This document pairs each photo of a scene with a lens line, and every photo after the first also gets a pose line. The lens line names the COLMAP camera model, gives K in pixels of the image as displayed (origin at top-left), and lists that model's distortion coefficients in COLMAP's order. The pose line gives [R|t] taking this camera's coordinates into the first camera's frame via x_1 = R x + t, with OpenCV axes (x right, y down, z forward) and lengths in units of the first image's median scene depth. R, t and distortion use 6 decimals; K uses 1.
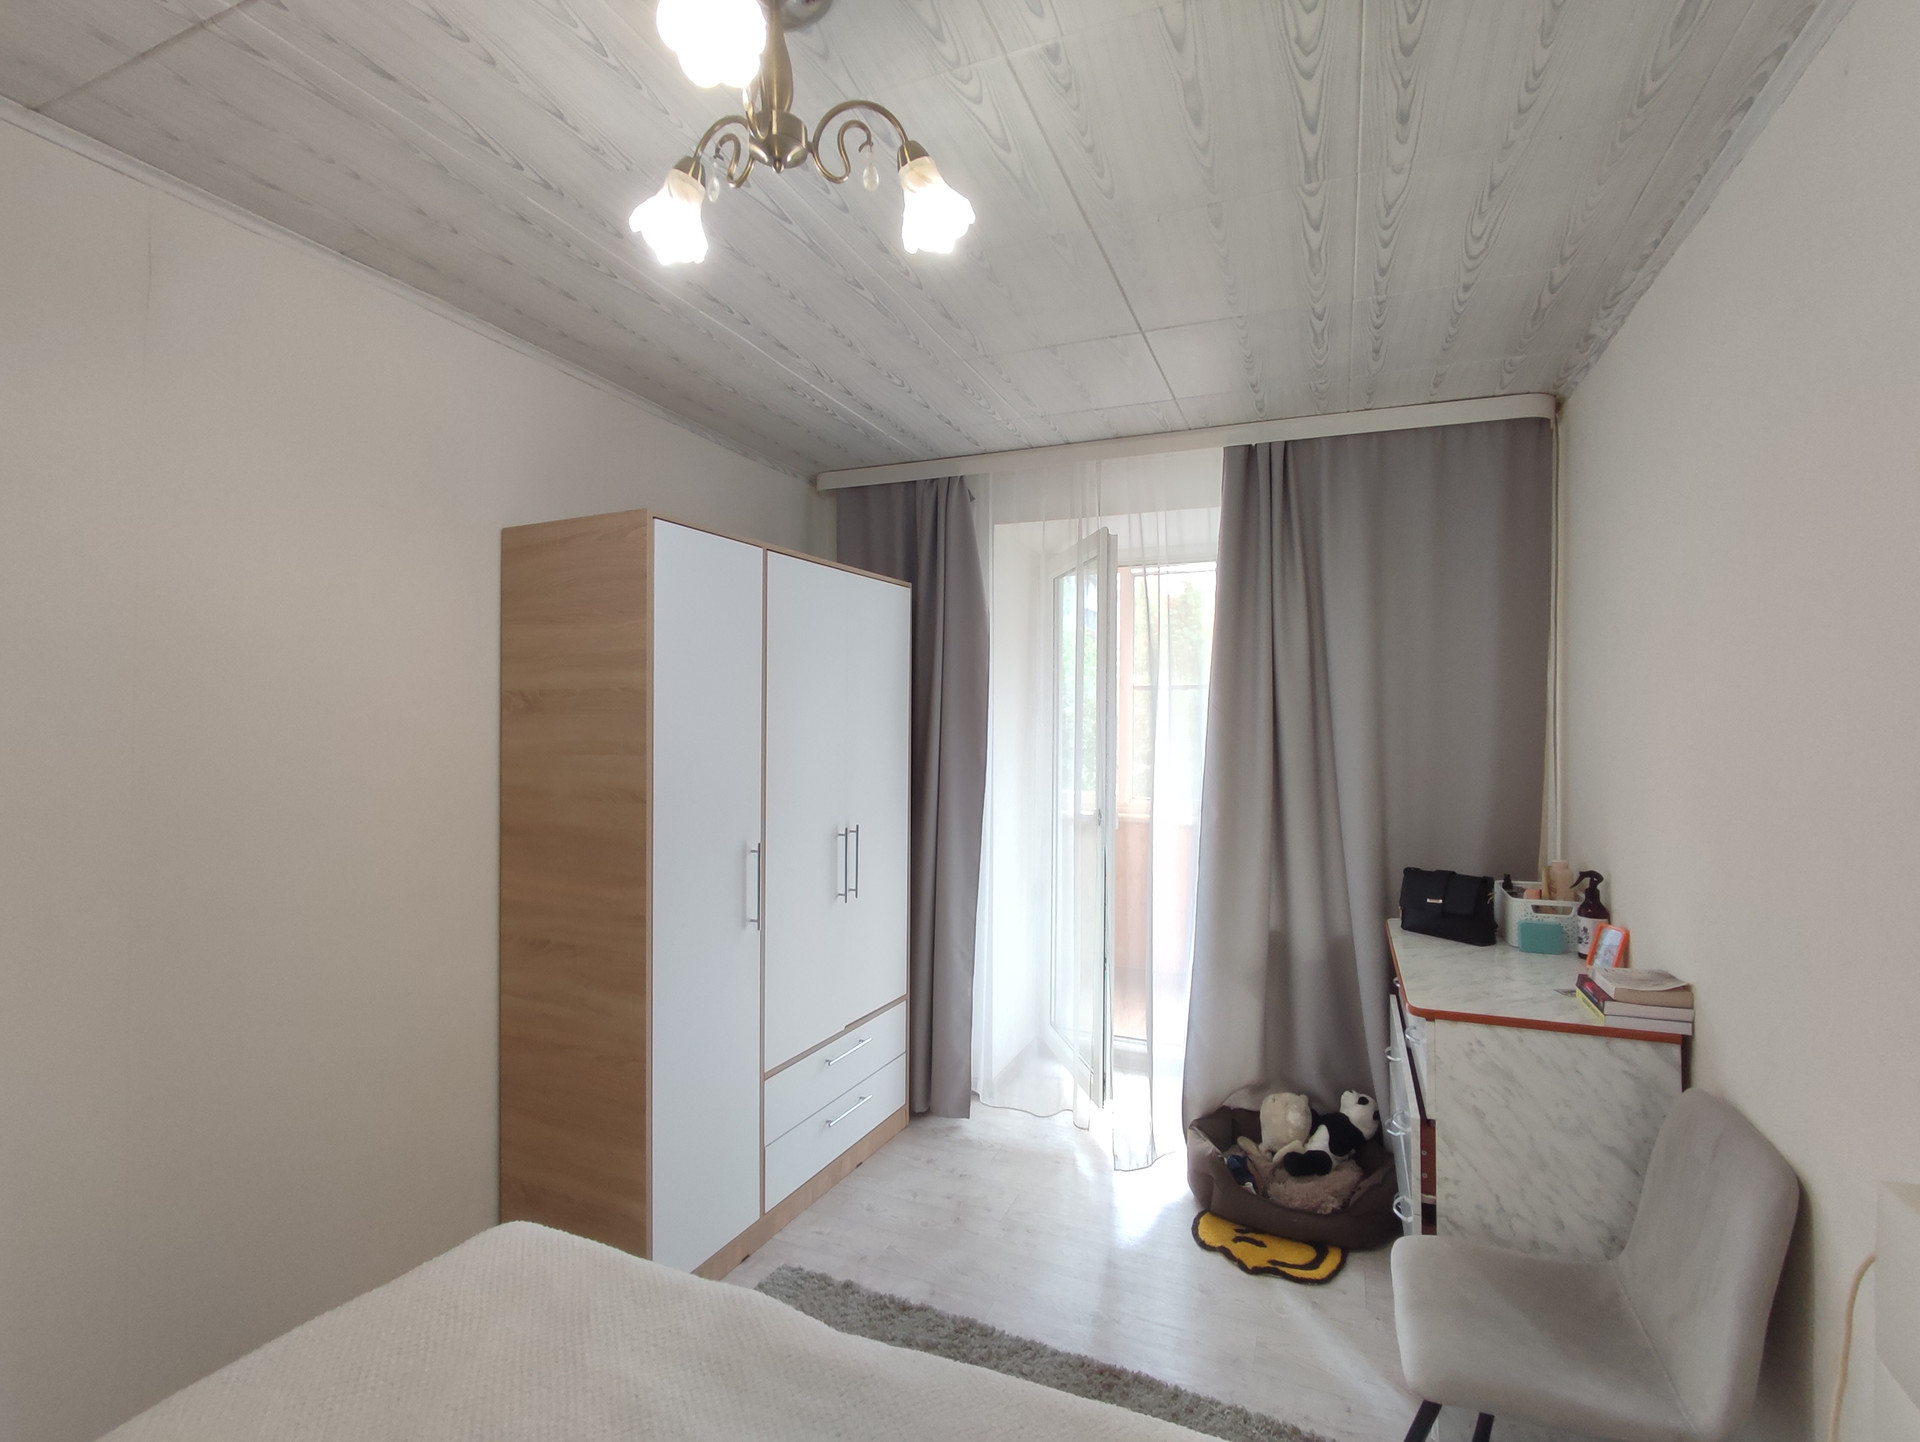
lens RADIAL K [[875.7, 0, 1035.2], [0, 875.7, 734.8], [0, 0, 1]] dist [-0.001243, -0.001820]
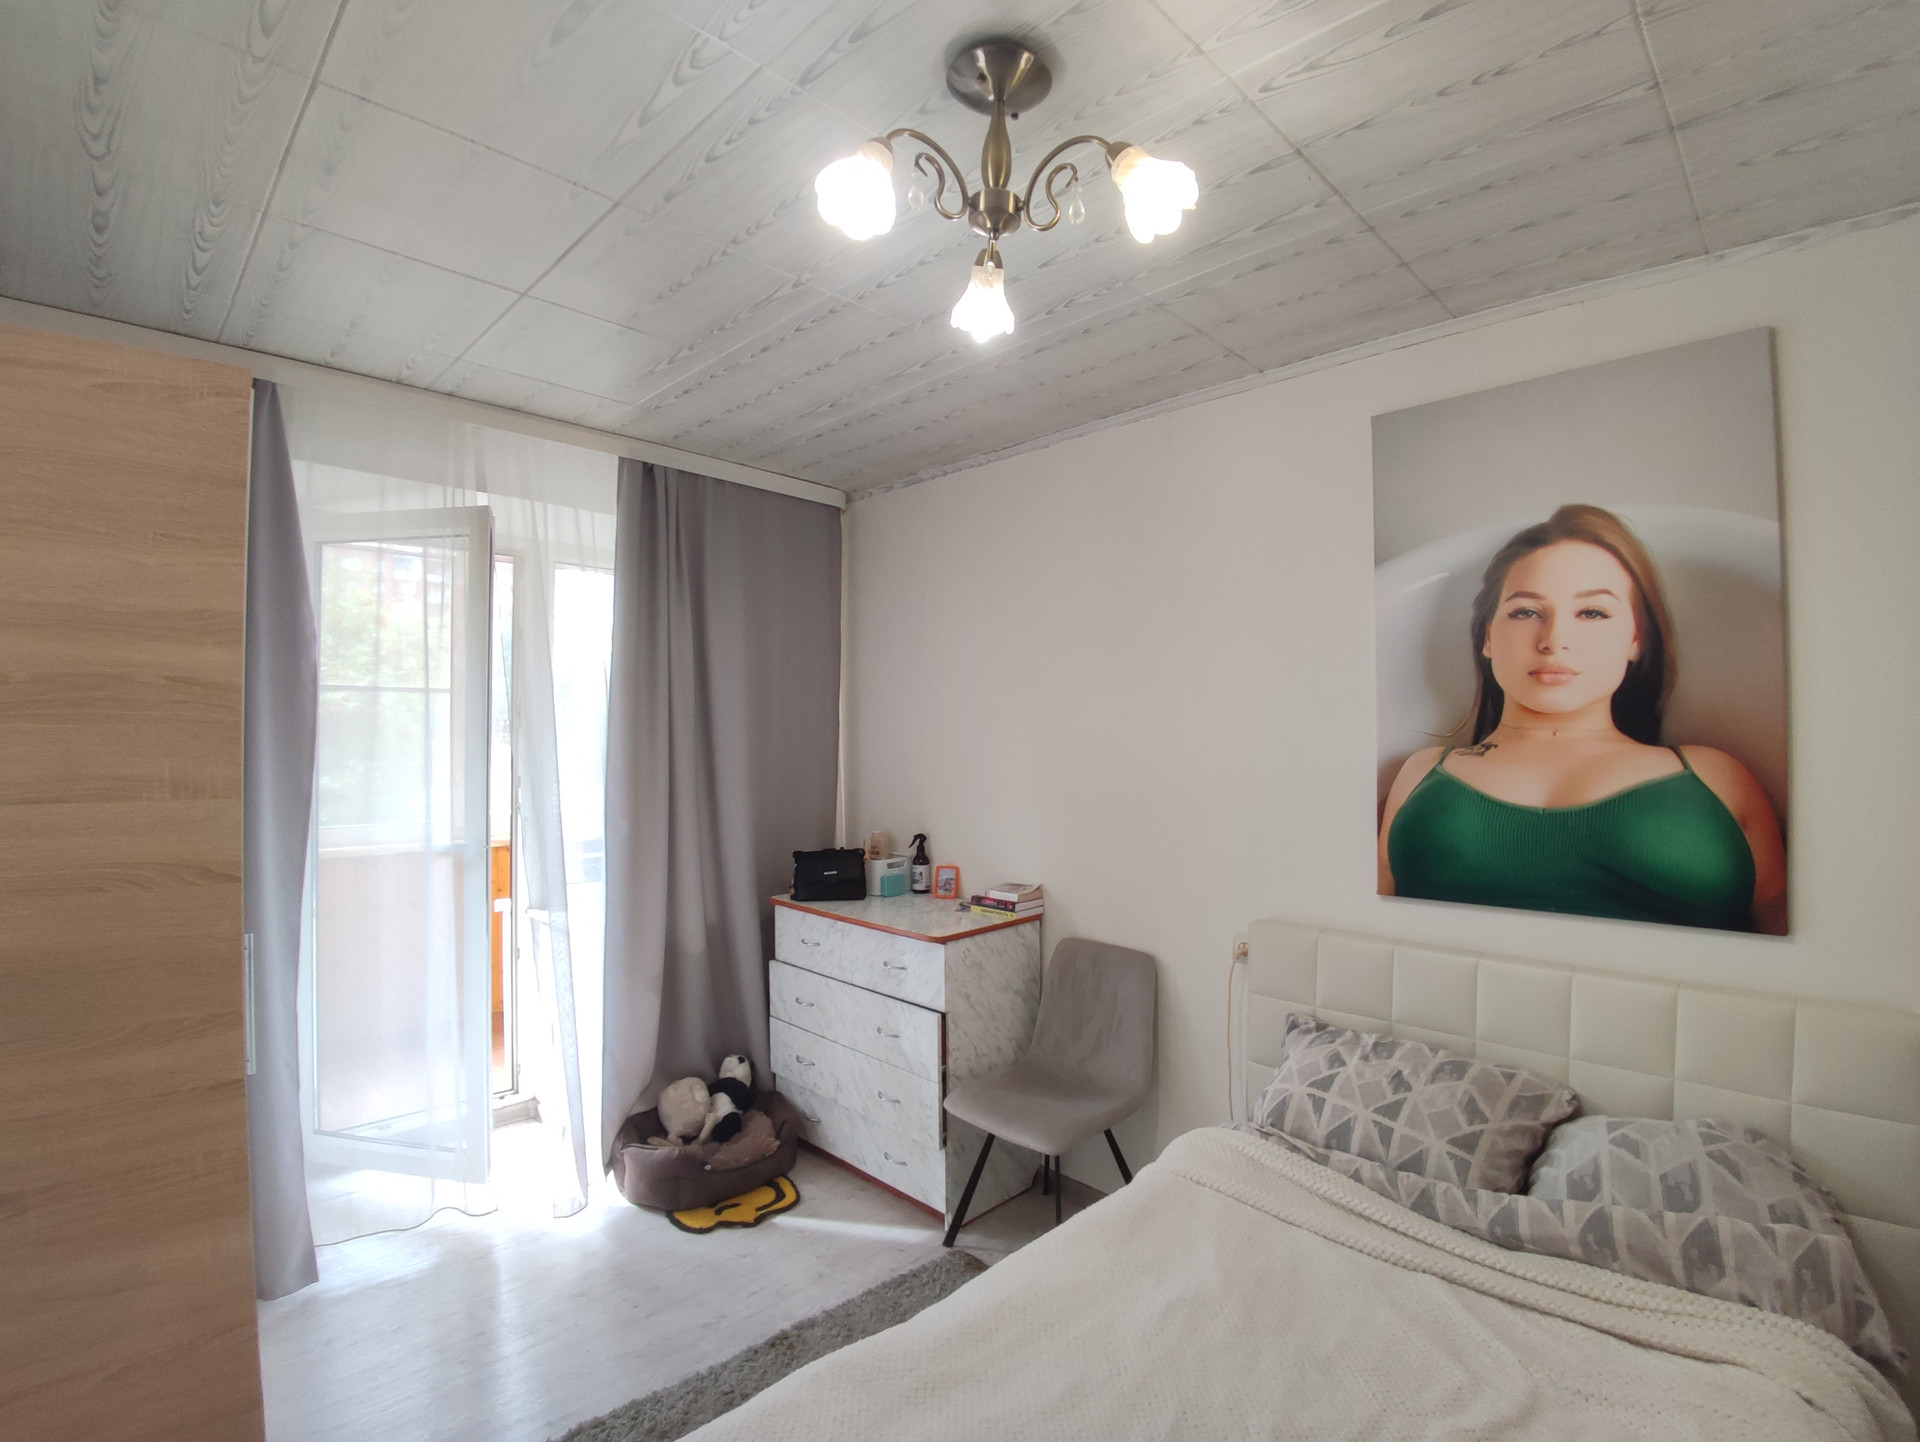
lens RADIAL K [[873.5, 0, 976.6], [0, 873.5, 743.7], [0, 0, 1]] dist [-0.034695, -0.000234]
pose [[0.415144, -0.012873, 0.909665, -0.611772], [0.010754, 0.999899, 0.009242, -0.009186], [-0.909692, 0.005945, 0.415240, 0.269742]]
